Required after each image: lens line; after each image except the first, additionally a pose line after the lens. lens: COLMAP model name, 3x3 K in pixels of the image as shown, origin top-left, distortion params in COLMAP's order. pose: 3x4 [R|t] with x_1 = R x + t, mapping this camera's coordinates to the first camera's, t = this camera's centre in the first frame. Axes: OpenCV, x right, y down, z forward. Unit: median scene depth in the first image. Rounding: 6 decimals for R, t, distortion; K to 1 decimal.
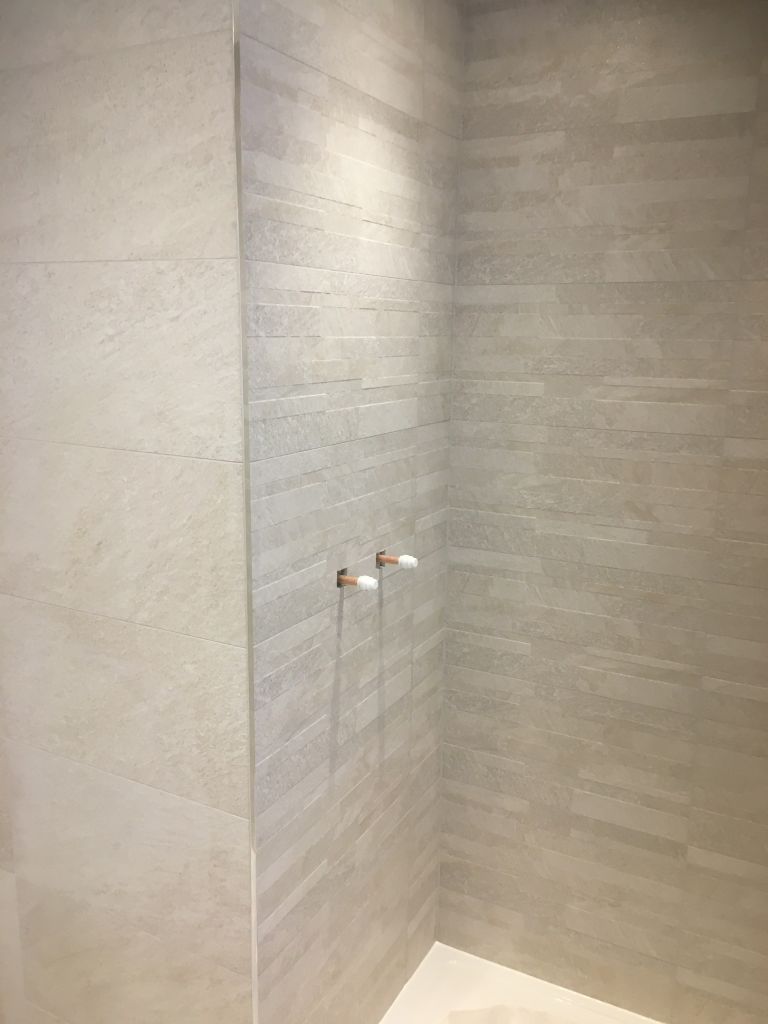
lens RADIAL K [[870.1, 0, 385.4], [0, 870.1, 513.7], [0, 0, 1]] dist [0.082098, -0.104477]
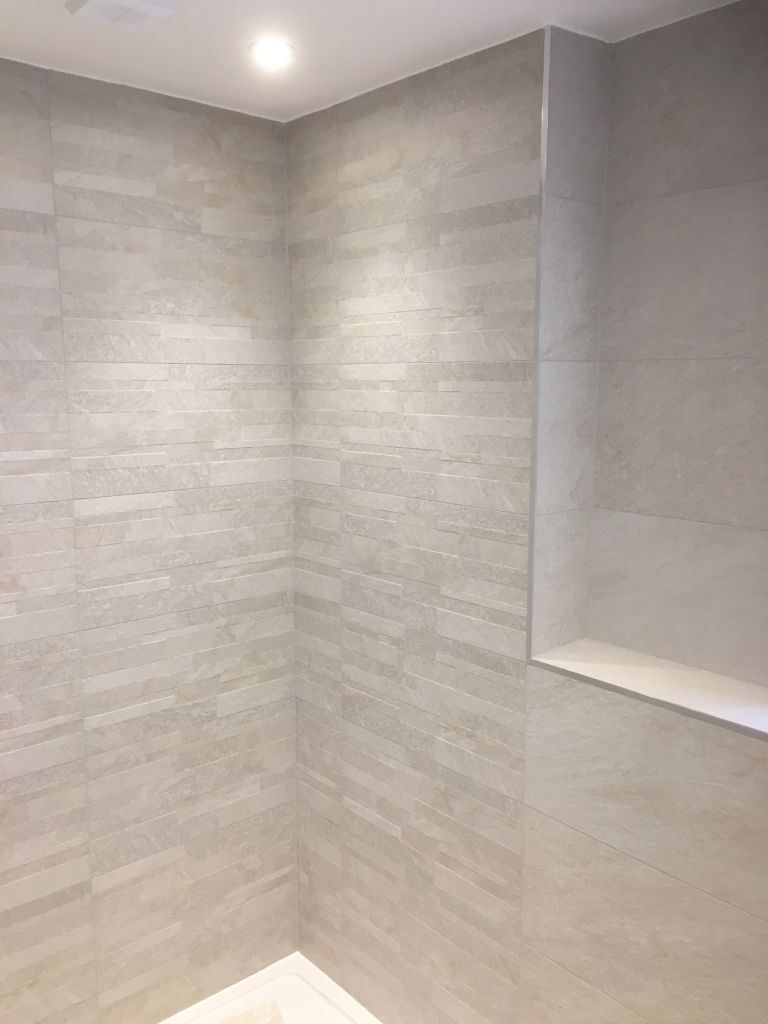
lens RADIAL K [[870.1, 0, 383.5], [0, 870.1, 512.8], [0, 0, 1]] dist [0.082098, -0.104477]
pose [[0.364091, -0.155913, 0.918221, -0.565074], [0.198957, 0.976151, 0.086860, -0.102963], [-0.909865, 0.151061, 0.386427, 0.251593]]
